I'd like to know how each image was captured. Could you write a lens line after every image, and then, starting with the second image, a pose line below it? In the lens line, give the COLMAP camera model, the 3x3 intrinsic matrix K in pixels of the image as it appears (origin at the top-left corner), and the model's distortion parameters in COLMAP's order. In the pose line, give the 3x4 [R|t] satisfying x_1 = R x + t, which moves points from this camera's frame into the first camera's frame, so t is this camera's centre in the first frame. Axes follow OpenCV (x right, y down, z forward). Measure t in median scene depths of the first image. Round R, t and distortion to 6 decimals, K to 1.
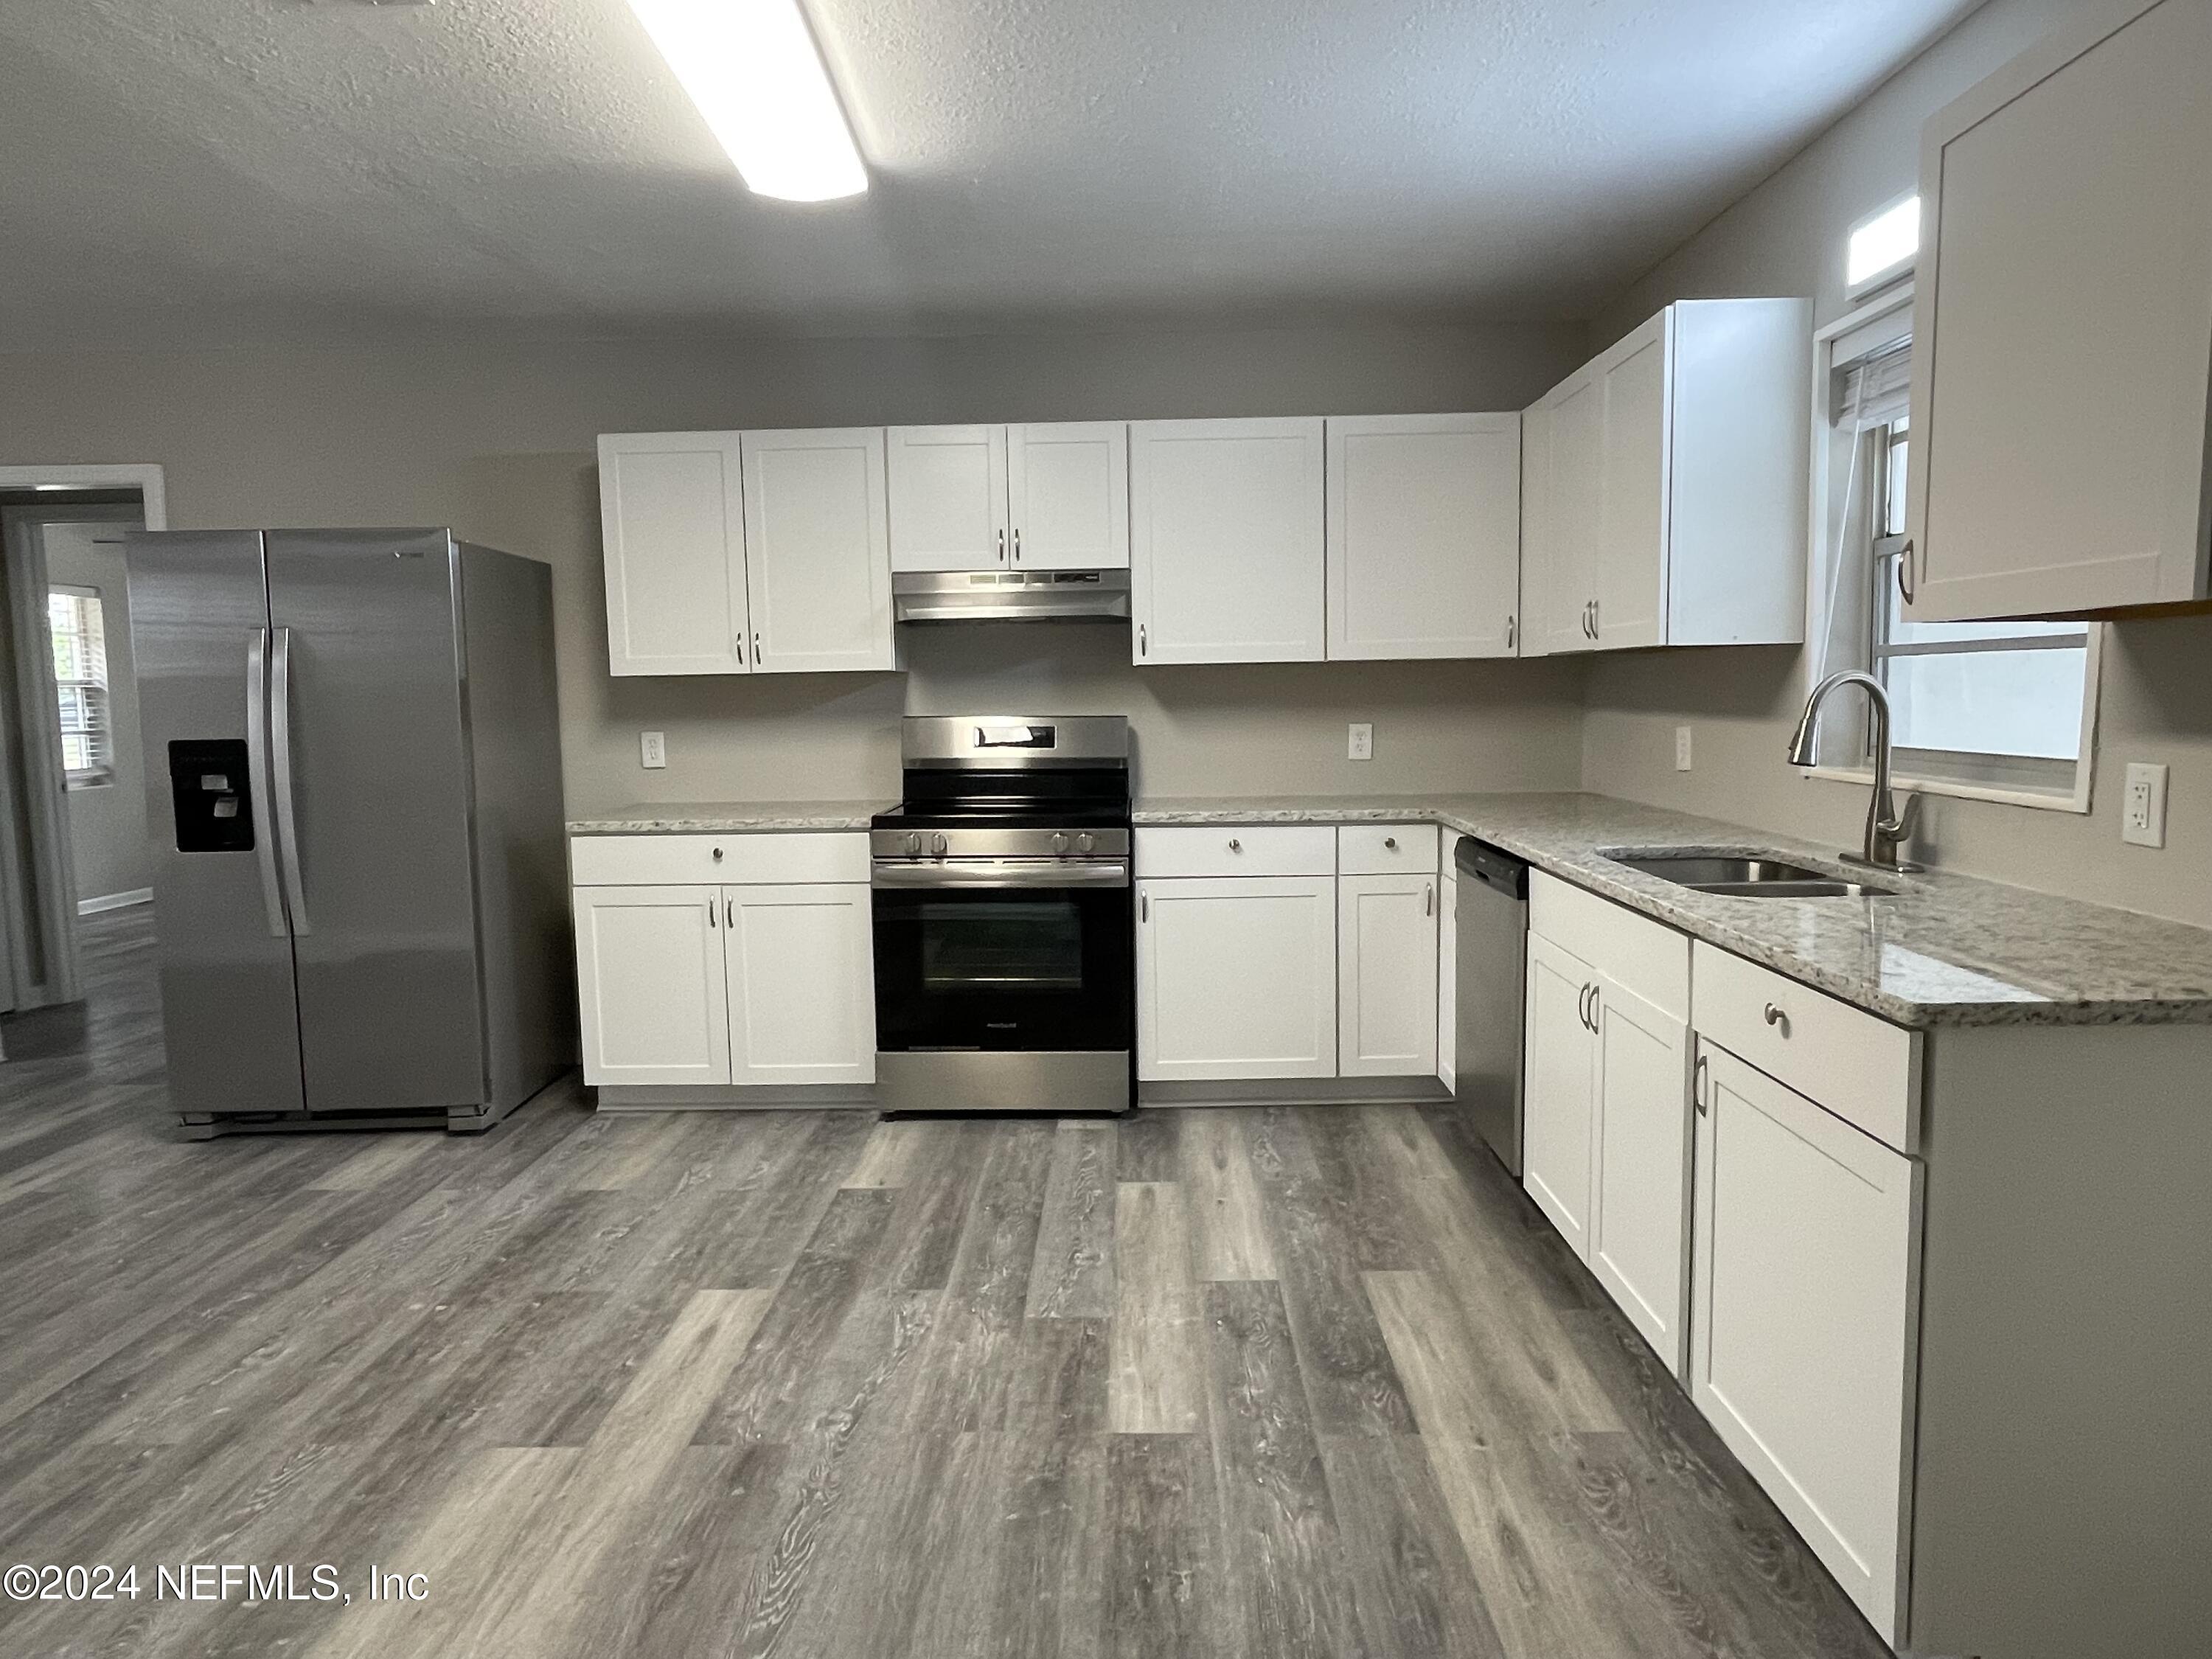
lens RADIAL K [[1366.2, 0, 1112.2], [0, 1366.2, 816.6], [0, 0, 1]] dist [-0.000710, -0.000729]
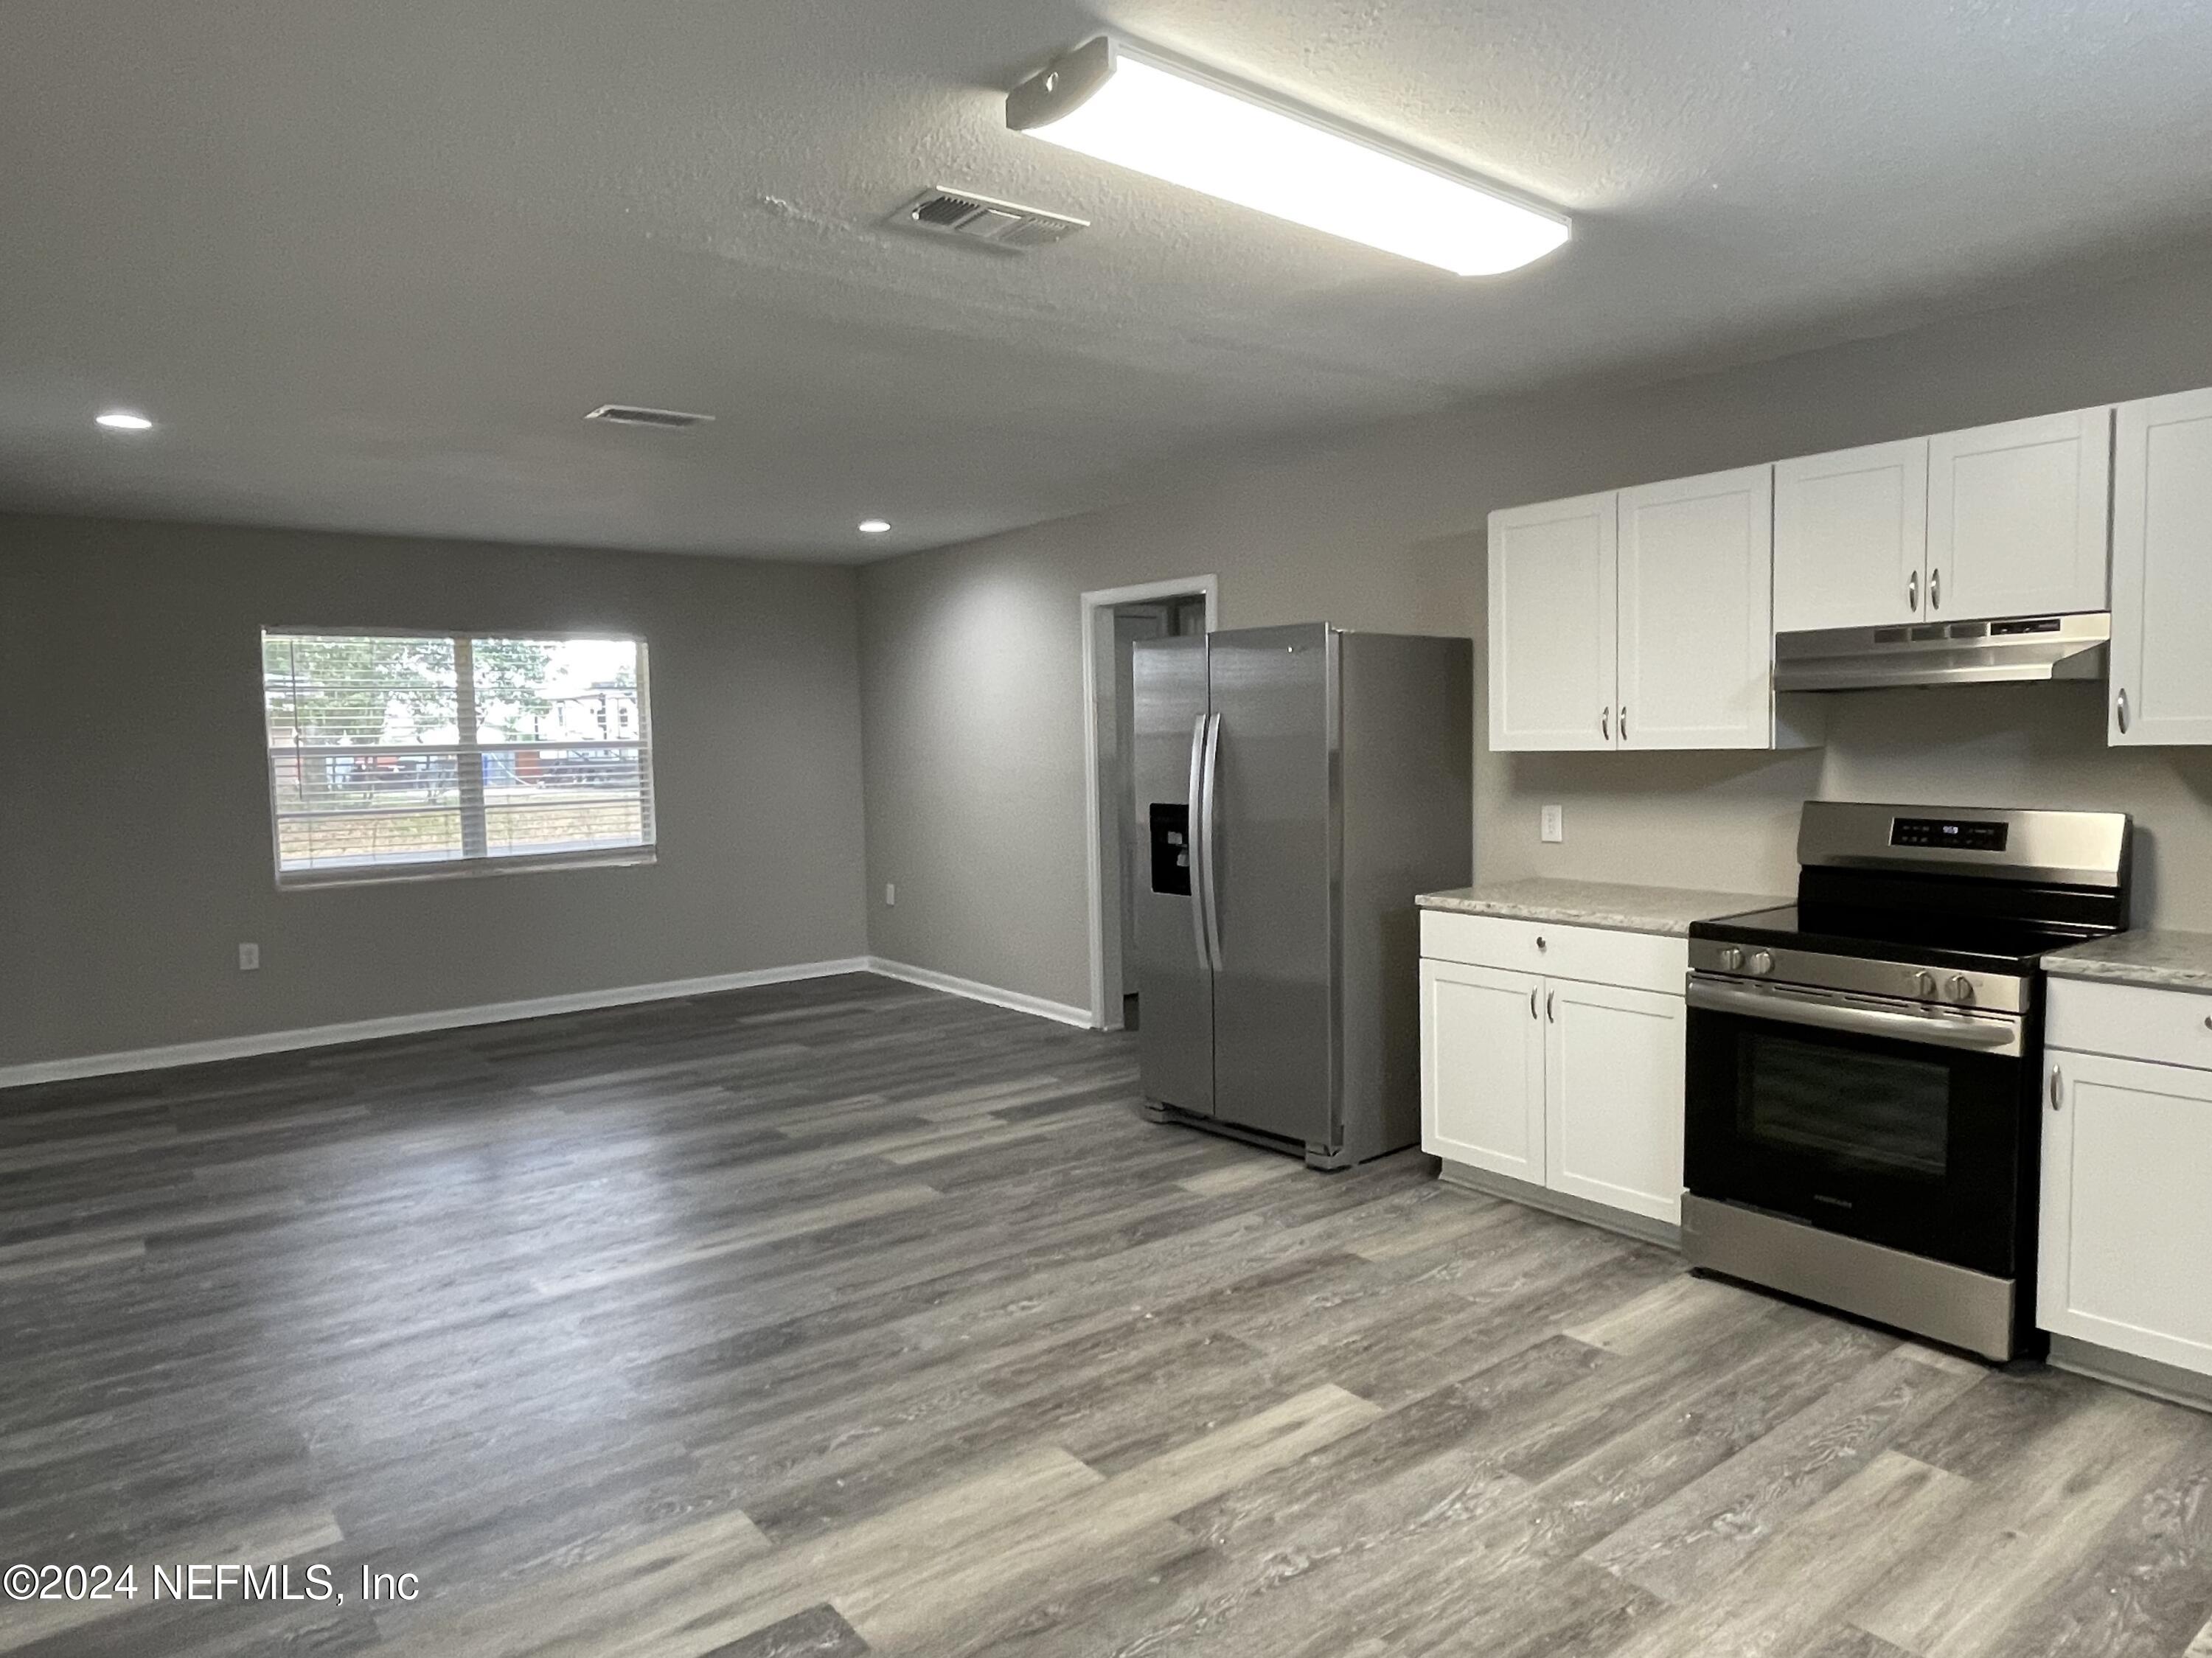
lens RADIAL K [[1390.4, 0, 1101.5], [0, 1390.4, 831.9], [0, 0, 1]] dist [-0.003241, 0.000162]
pose [[0.626263, 0.058830, -0.777389, 0.305047], [-0.062275, 0.997737, 0.025337, -0.063396], [0.777121, 0.032545, 0.628509, 0.172361]]
